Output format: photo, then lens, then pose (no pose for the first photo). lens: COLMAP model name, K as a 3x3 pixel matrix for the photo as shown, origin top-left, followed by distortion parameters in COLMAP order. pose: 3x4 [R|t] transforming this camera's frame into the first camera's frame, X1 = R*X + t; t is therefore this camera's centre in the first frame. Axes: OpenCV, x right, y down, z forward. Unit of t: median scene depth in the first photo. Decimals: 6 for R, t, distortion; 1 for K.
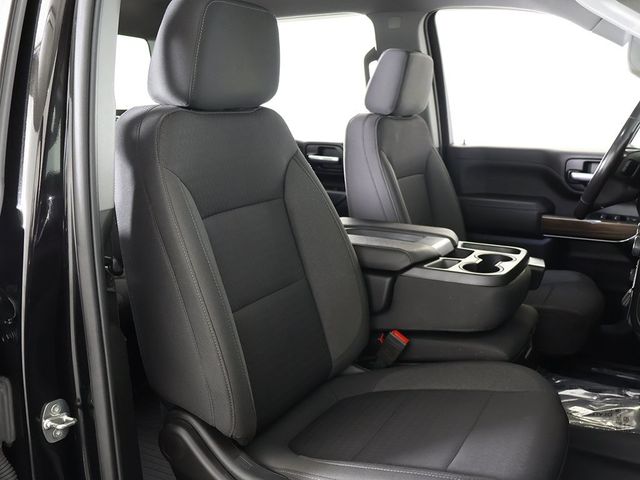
lens RADIAL K [[651.1, 0, 320.3], [0, 651.1, 241.2], [0, 0, 1]] dist [-0.001163, 0.000000]
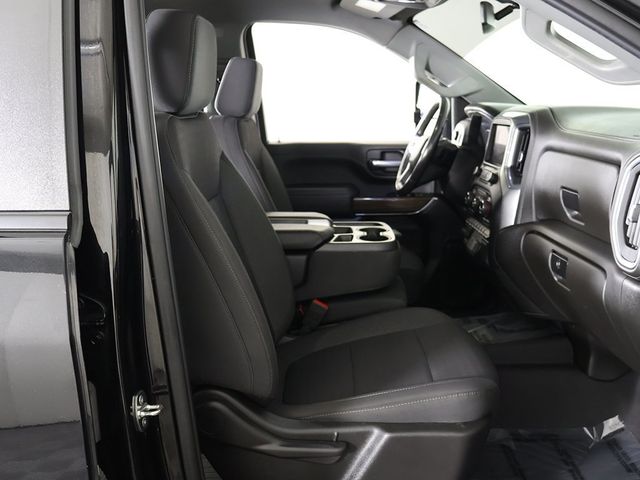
lens RADIAL K [[651.1, 0, 319.2], [0, 651.1, 239.0], [0, 0, 1]] dist [-0.001163, 0.000000]
pose [[0.882100, -0.110355, 0.457954, -0.378594], [0.113877, 0.993293, 0.020011, 0.005954], [-0.457091, 0.034499, 0.888751, -0.048636]]
